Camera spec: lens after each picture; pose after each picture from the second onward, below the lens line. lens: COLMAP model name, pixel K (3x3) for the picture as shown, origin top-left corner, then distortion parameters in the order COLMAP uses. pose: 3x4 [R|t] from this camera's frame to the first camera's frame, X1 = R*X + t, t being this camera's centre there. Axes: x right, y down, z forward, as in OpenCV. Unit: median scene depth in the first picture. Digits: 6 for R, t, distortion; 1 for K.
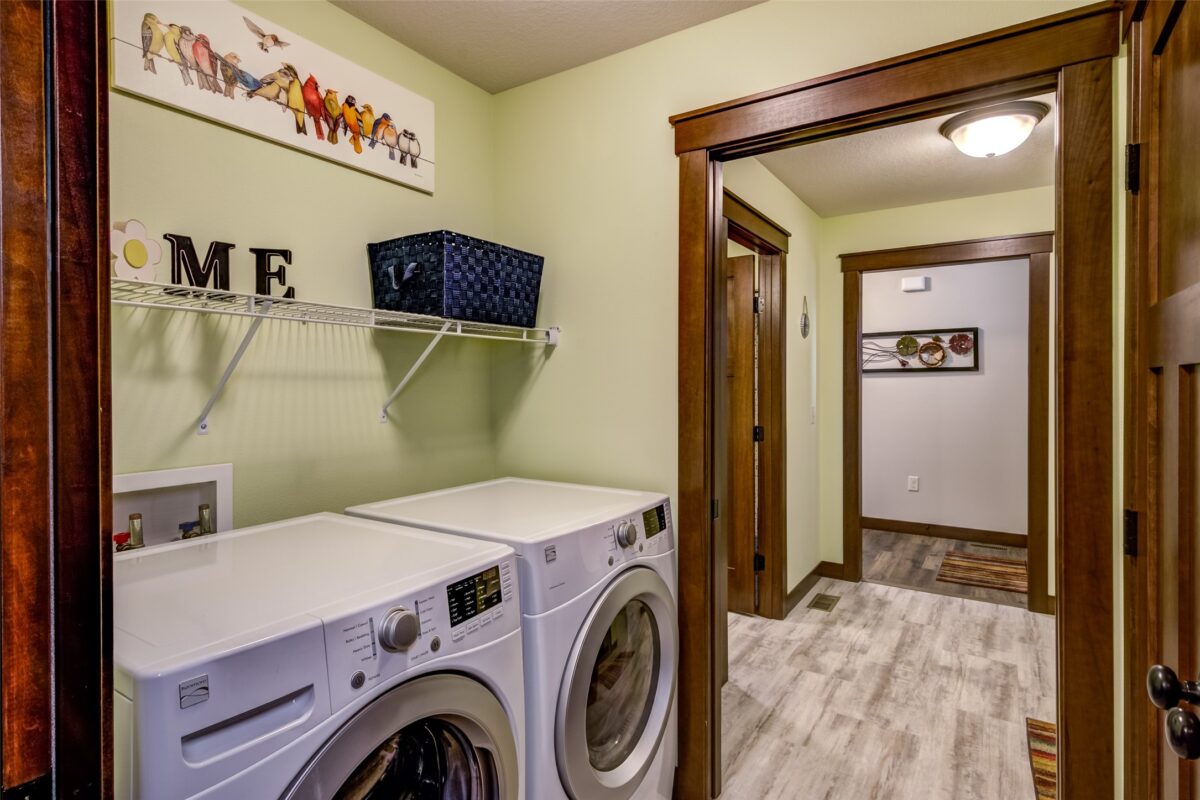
lens RADIAL K [[634.9, 0, 598.0], [0, 634.9, 394.7], [0, 0, 1]] dist [-0.003388, -0.003301]
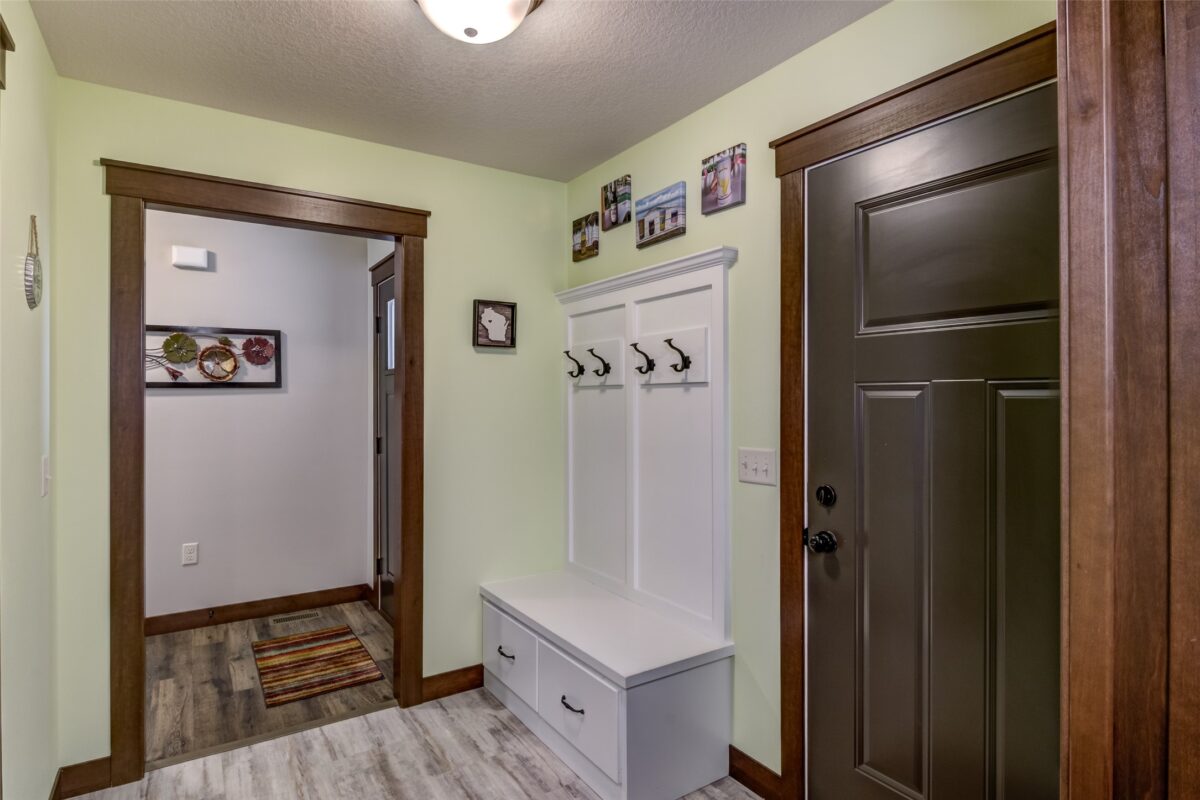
lens RADIAL K [[634.9, 0, 598.0], [0, 634.9, 394.7], [0, 0, 1]] dist [-0.003388, -0.003301]
pose [[0.407568, 0.007283, 0.913146, 0.074657], [0.016538, 0.999745, -0.015355, -0.013903], [-0.913025, 0.021360, 0.407343, 0.414918]]
